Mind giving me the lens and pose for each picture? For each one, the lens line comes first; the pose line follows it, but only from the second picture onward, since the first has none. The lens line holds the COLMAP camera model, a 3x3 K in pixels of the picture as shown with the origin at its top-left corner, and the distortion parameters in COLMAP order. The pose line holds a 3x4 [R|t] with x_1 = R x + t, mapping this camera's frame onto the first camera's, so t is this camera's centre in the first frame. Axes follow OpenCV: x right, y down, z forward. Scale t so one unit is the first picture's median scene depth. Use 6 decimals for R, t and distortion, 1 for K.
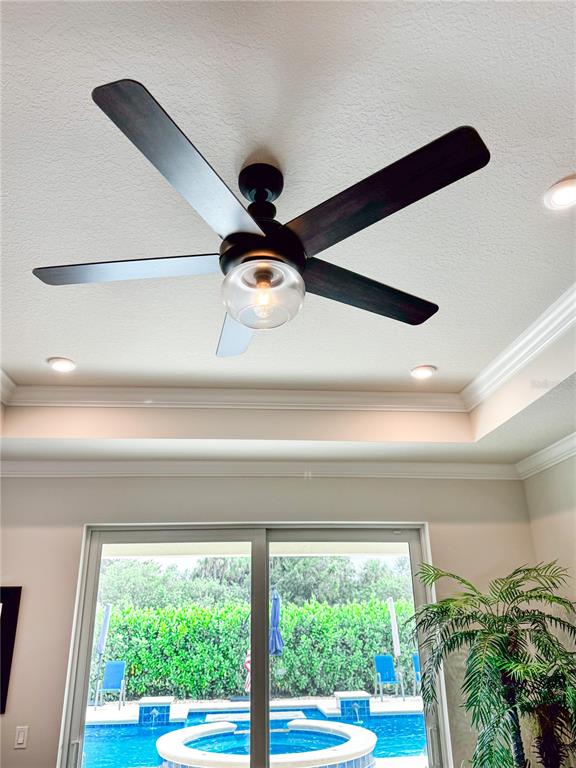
lens RADIAL K [[566.7, 0, 285.1], [0, 566.7, 384.9], [0, 0, 1]] dist [0.001693, -0.000484]
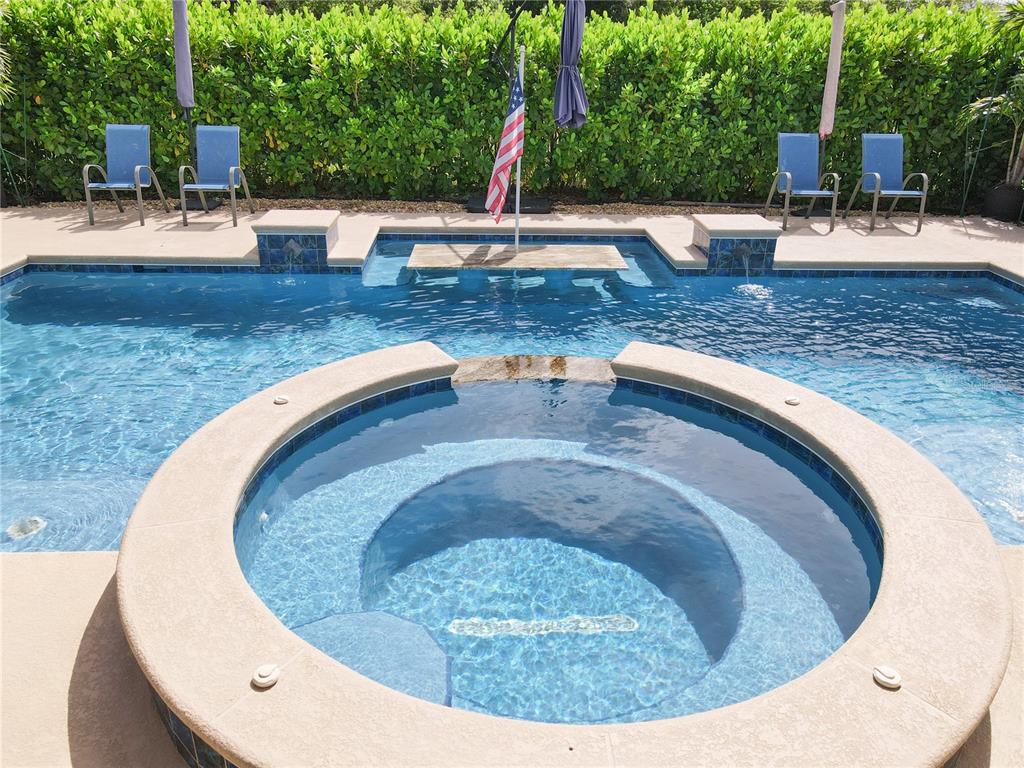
lens RADIAL K [[726.1, 0, 508.1], [0, 726.1, 384.3], [0, 0, 1]] dist [0.005746, 0.003844]
pose [[0.997415, 0.055275, -0.045907, -0.021861], [-0.004008, 0.680705, 0.732546, 0.179540], [0.071741, -0.730469, 0.679168, 0.422253]]
